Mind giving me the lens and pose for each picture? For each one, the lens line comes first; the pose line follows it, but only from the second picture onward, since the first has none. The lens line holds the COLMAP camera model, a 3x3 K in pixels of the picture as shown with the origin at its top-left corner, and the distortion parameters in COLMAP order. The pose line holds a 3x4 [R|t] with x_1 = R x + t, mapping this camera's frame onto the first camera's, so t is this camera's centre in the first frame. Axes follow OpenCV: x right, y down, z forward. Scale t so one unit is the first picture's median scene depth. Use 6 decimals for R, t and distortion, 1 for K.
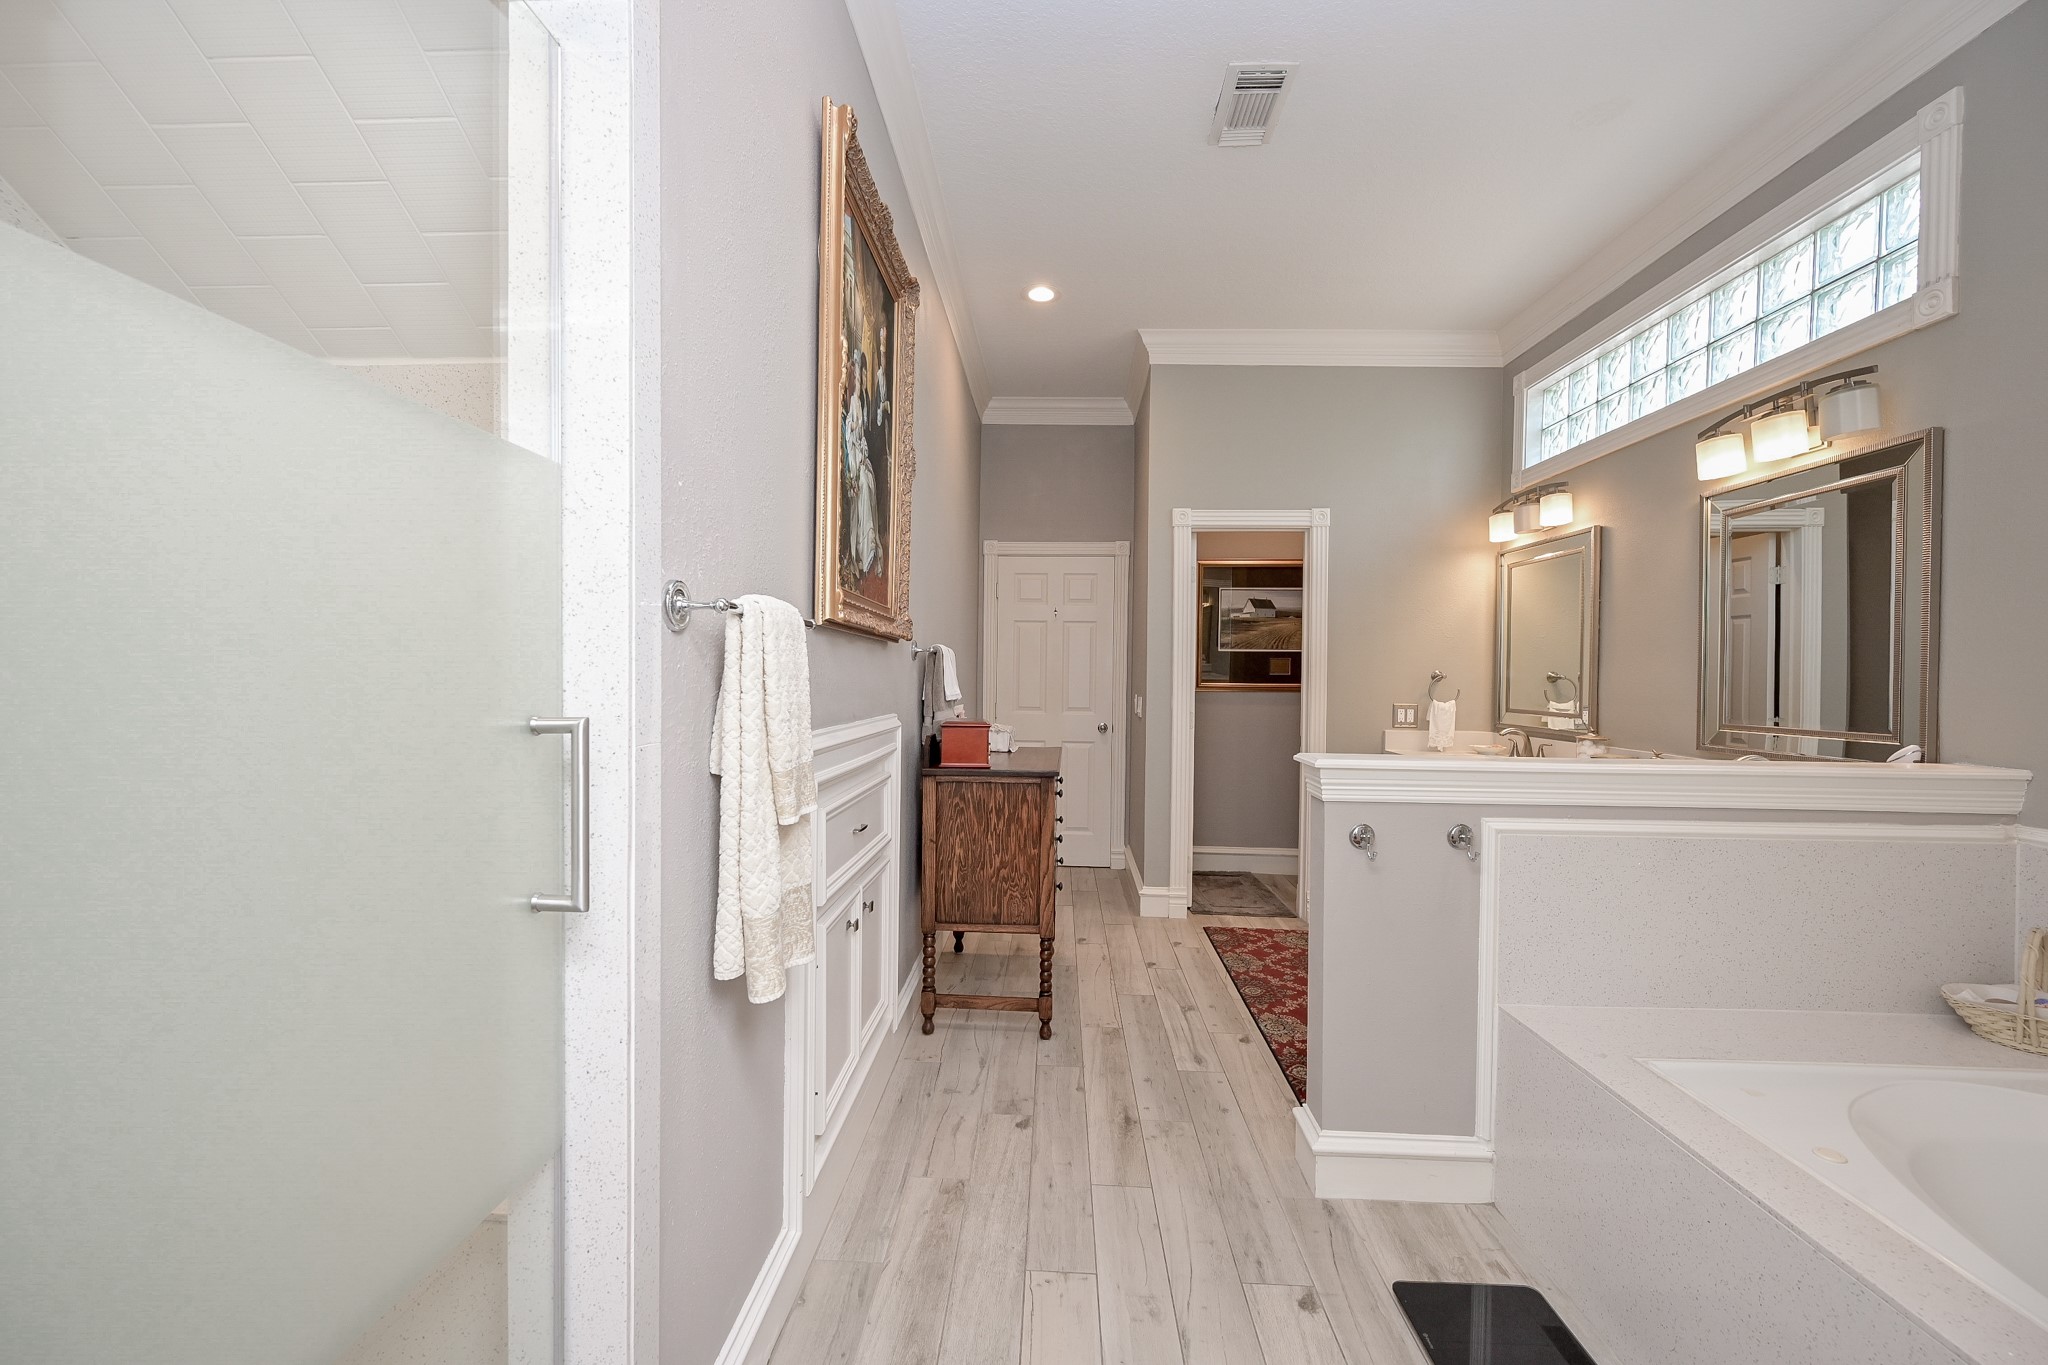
lens RADIAL K [[803.4, 0, 1022.4], [0, 803.4, 685.2], [0, 0, 1]] dist [-0.002311, 0.000775]
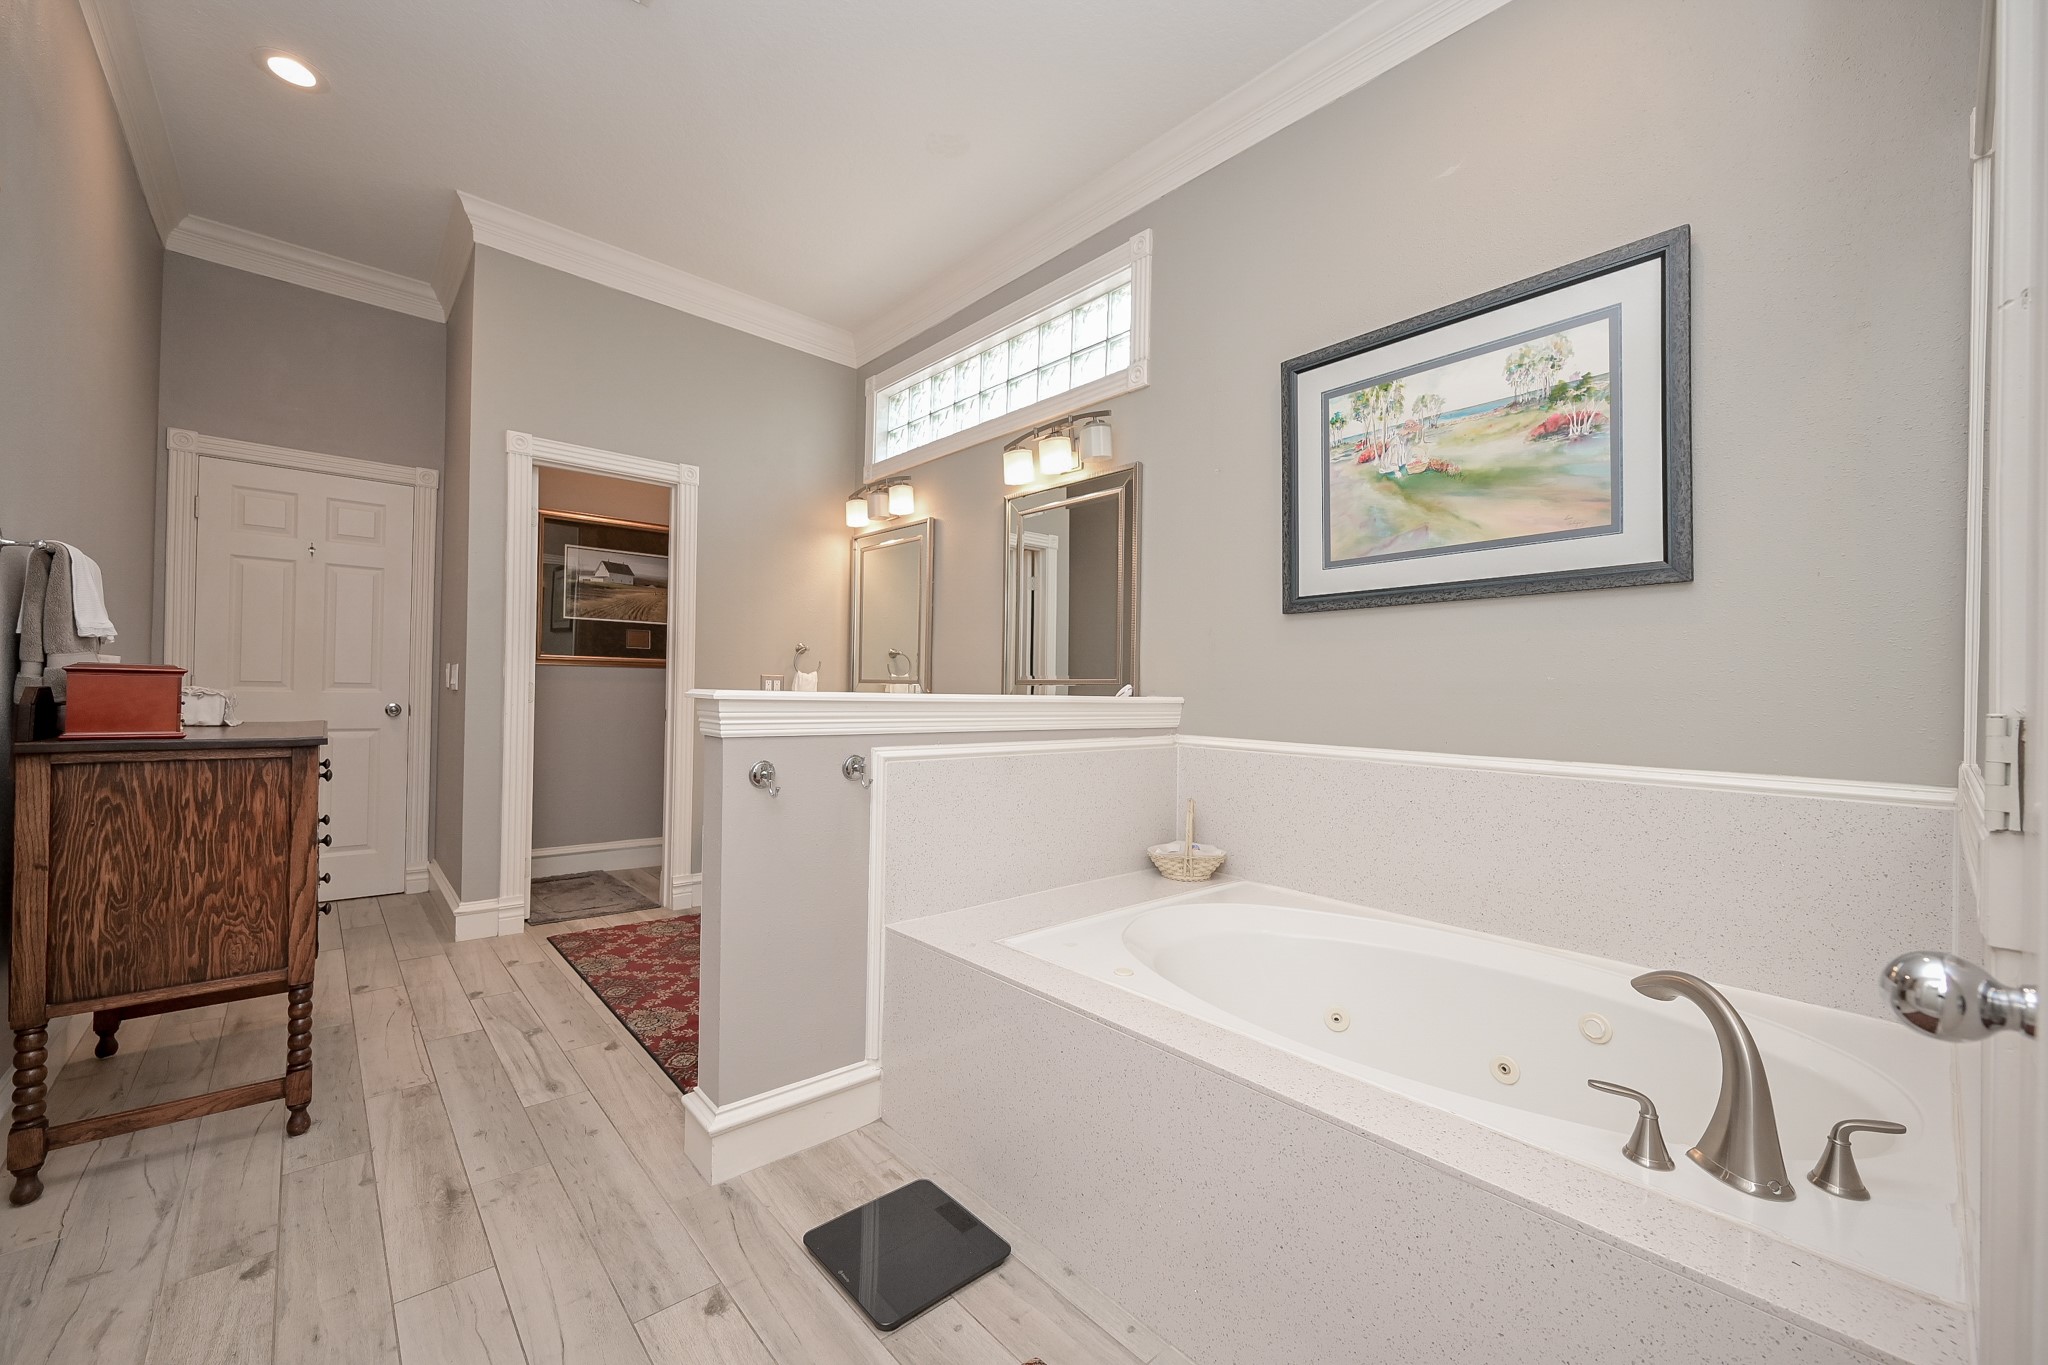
lens RADIAL K [[803.4, 0, 1013.2], [0, 803.4, 690.6], [0, 0, 1]] dist [-0.002311, 0.000775]
pose [[0.720233, 0.004046, 0.693721, -0.006081], [-0.003029, 0.999992, -0.002688, 0.049910], [-0.693726, -0.000165, 0.720239, 0.070397]]
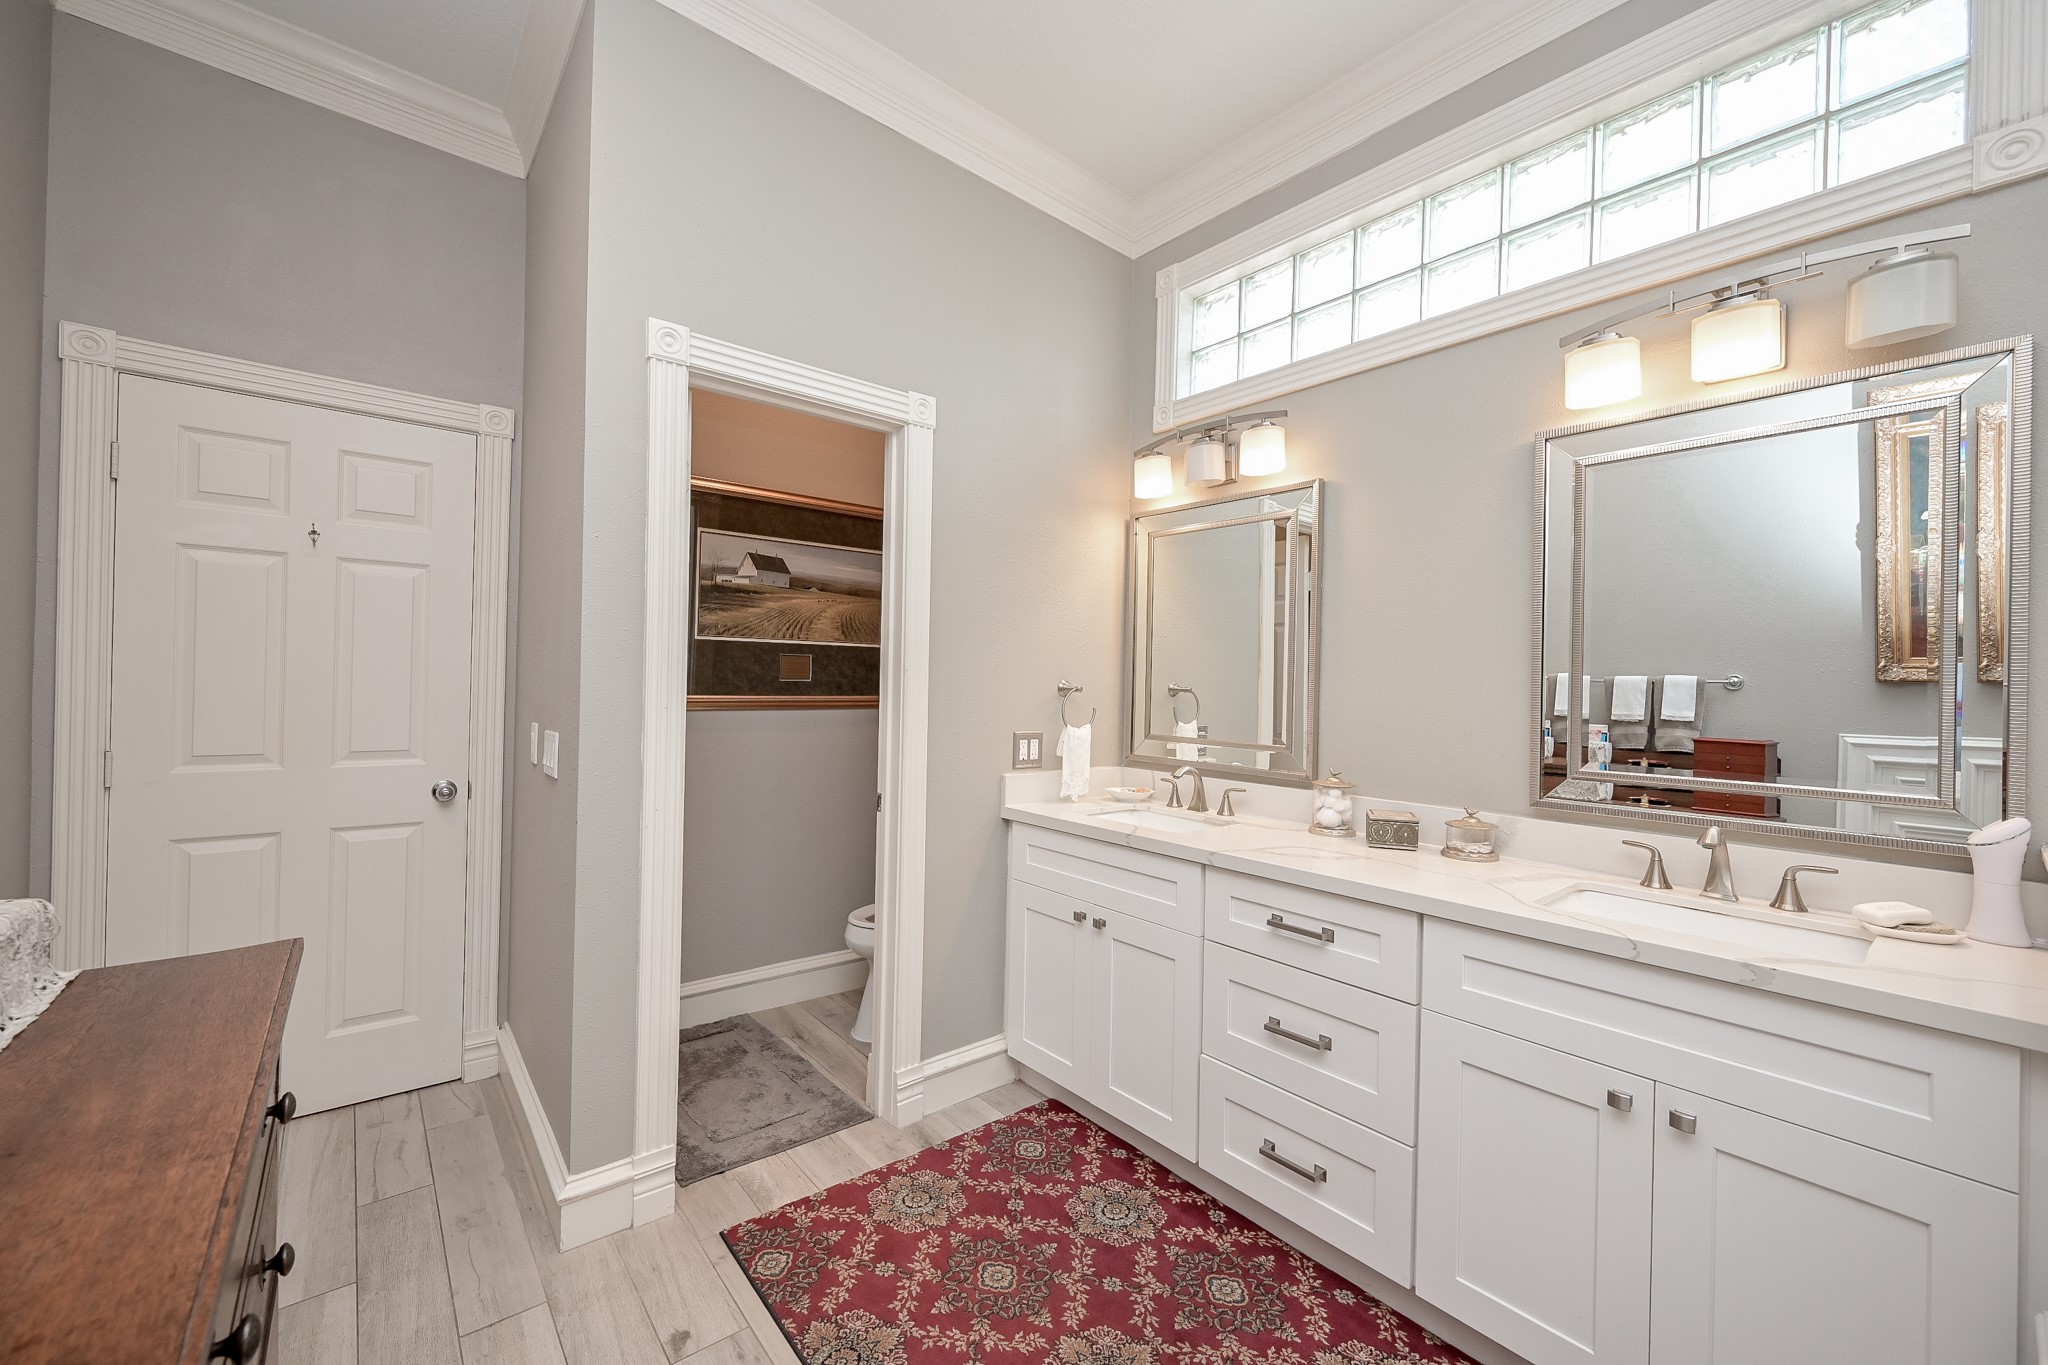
lens RADIAL K [[803.4, 0, 1021.5], [0, 803.4, 683.2], [0, 0, 1]] dist [-0.002311, 0.000775]
pose [[0.737282, 0.005031, 0.675566, 0.043770], [-0.005214, 0.999985, -0.001757, -0.016177], [-0.675564, -0.002227, 0.737298, 0.598086]]
